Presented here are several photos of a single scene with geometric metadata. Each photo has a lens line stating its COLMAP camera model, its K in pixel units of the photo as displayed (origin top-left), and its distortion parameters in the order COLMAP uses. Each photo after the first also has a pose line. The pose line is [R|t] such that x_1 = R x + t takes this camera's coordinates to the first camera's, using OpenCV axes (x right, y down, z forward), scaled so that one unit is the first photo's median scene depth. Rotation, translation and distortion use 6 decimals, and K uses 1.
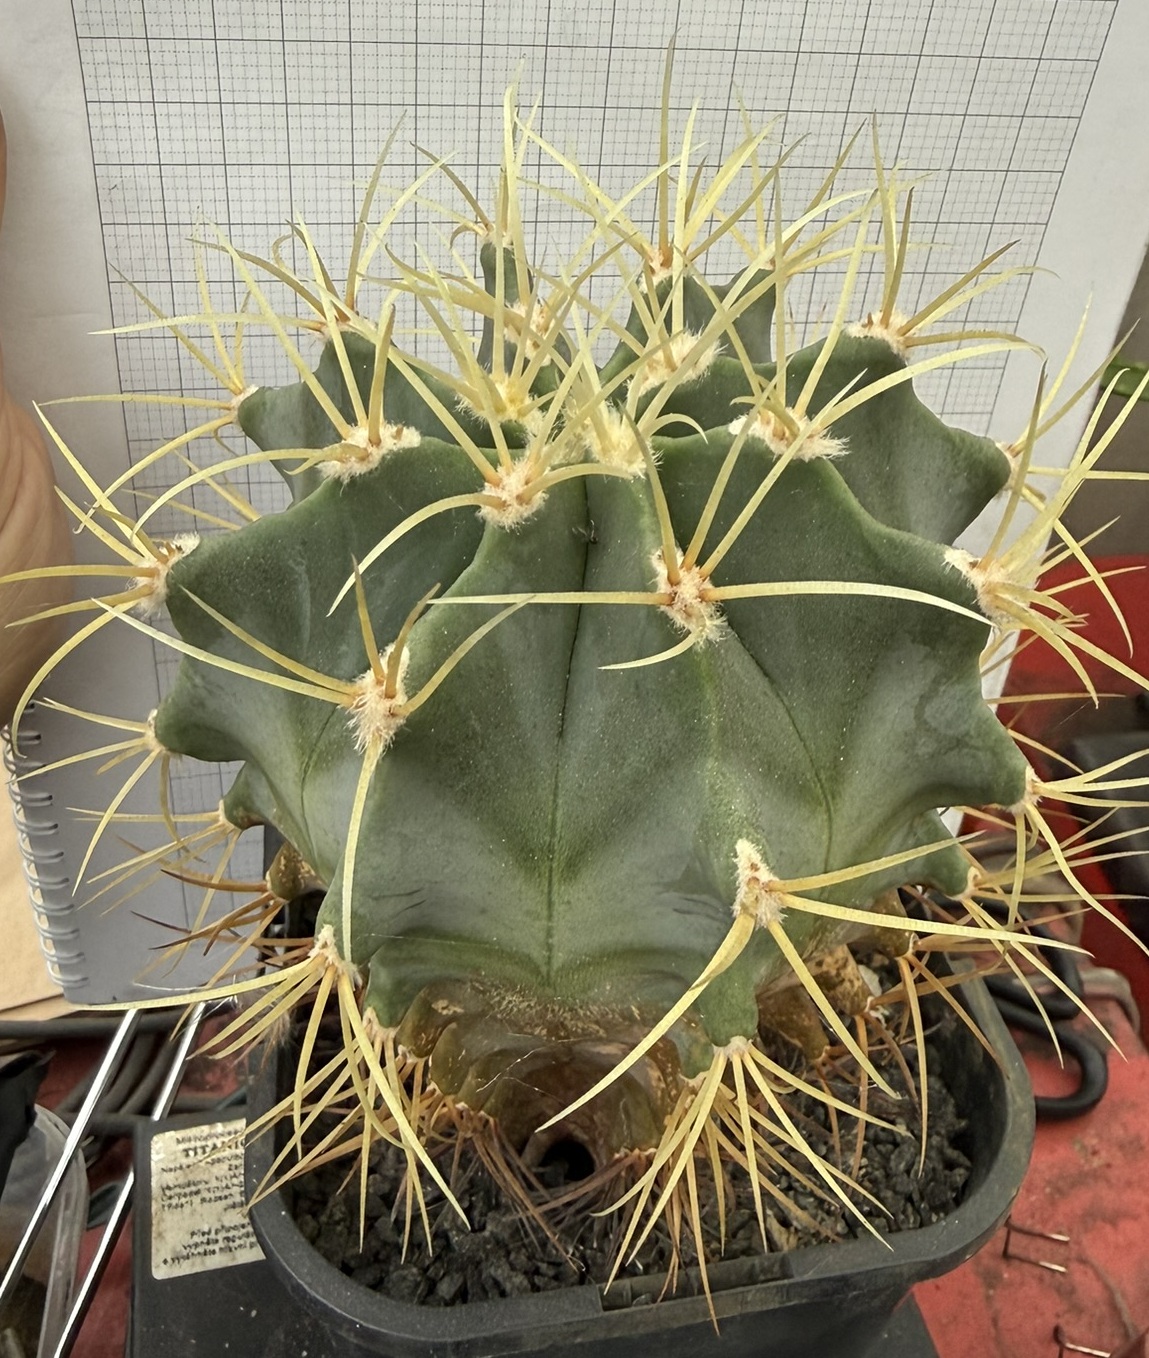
lens RADIAL K [[1283.5, 0, 573.9], [0, 1283.5, 679.3], [0, 0, 1]] dist [0.005287, 0.000000]
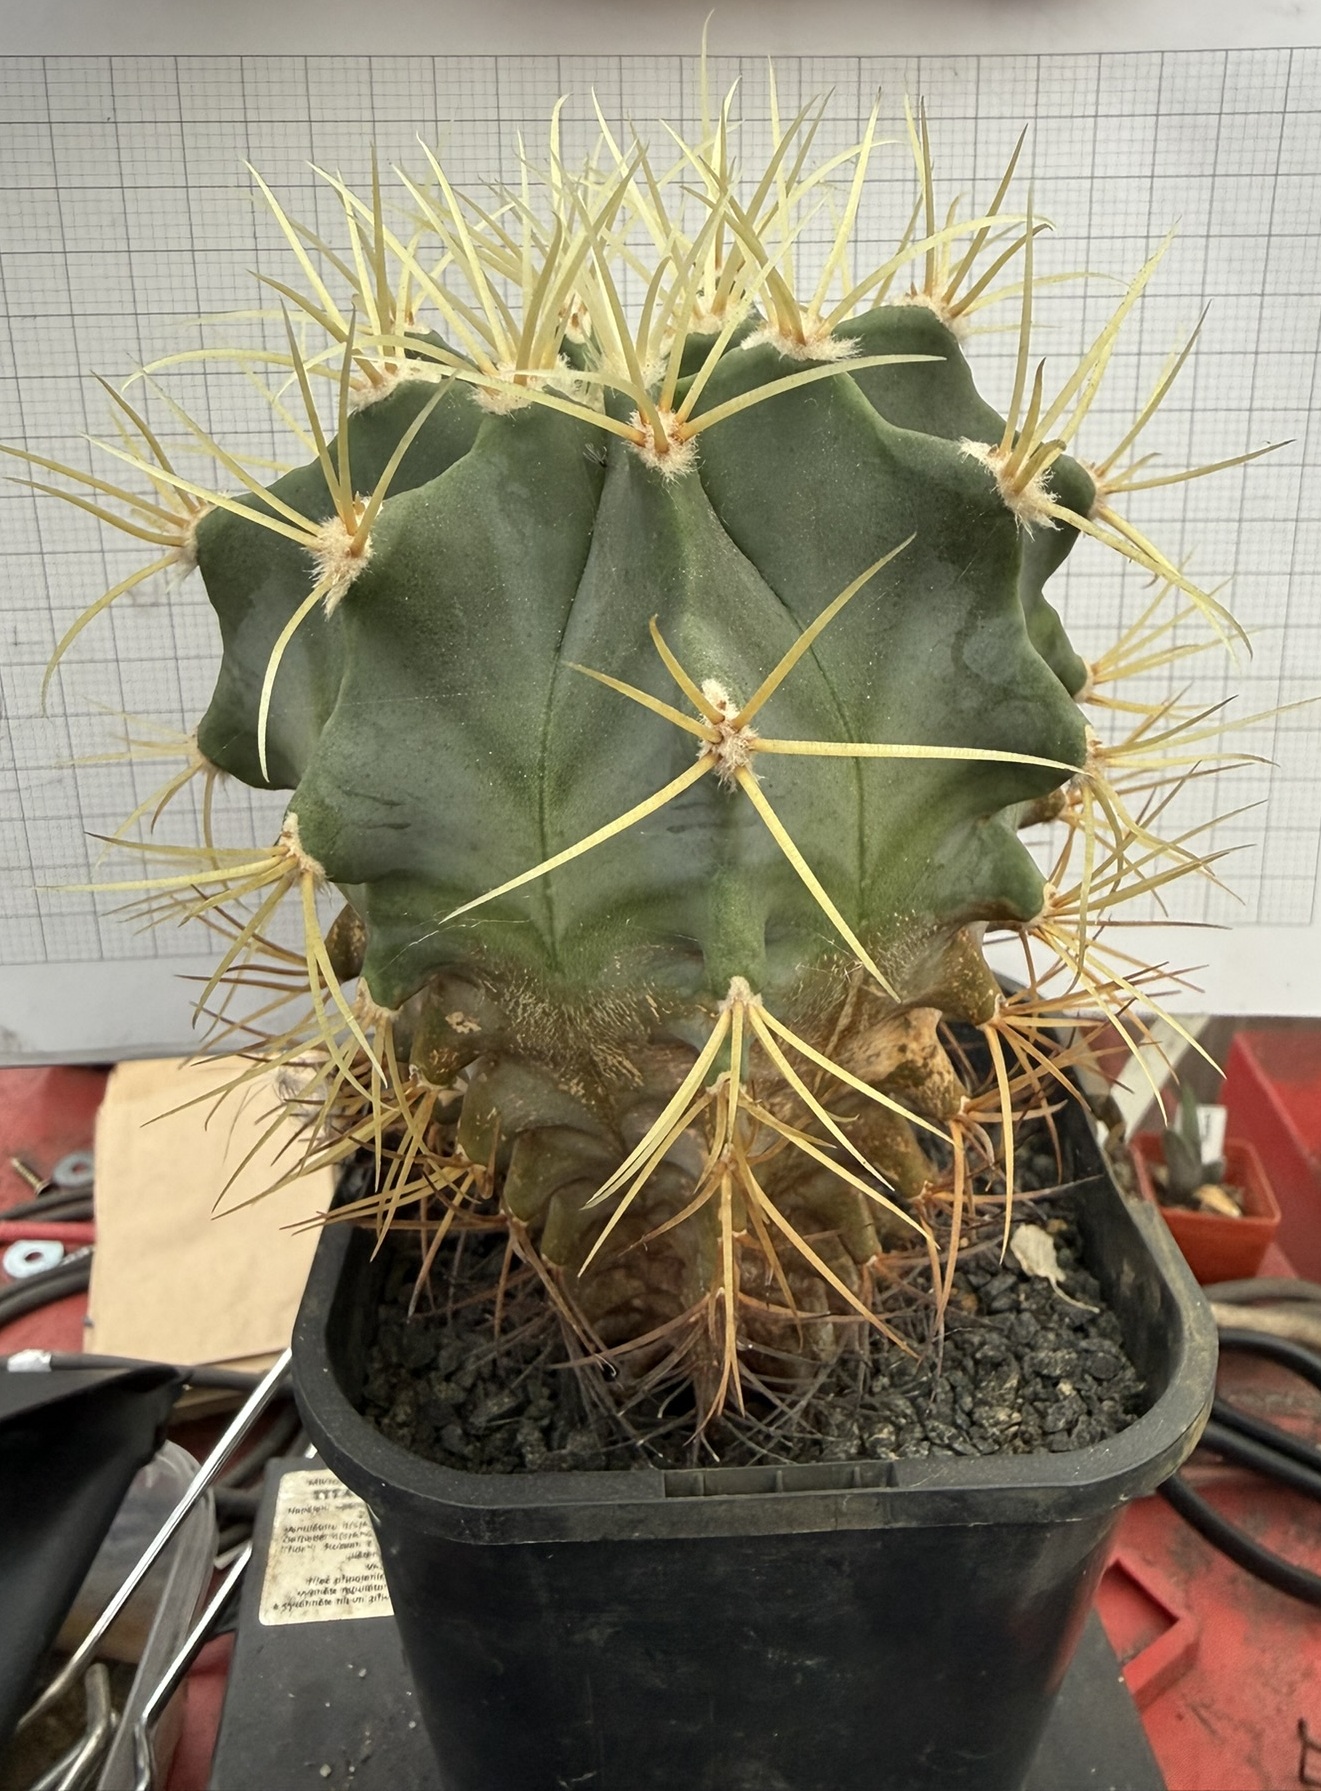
lens RADIAL K [[1332.5, 0, 668.0], [0, 1332.5, 893.4], [0, 0, 1]] dist [0.013165, -0.007293]
pose [[0.991242, 0.015677, -0.131122, 0.130381], [-0.041407, 0.979753, -0.195883, 0.263932], [0.125397, 0.199597, 0.971821, 0.056268]]
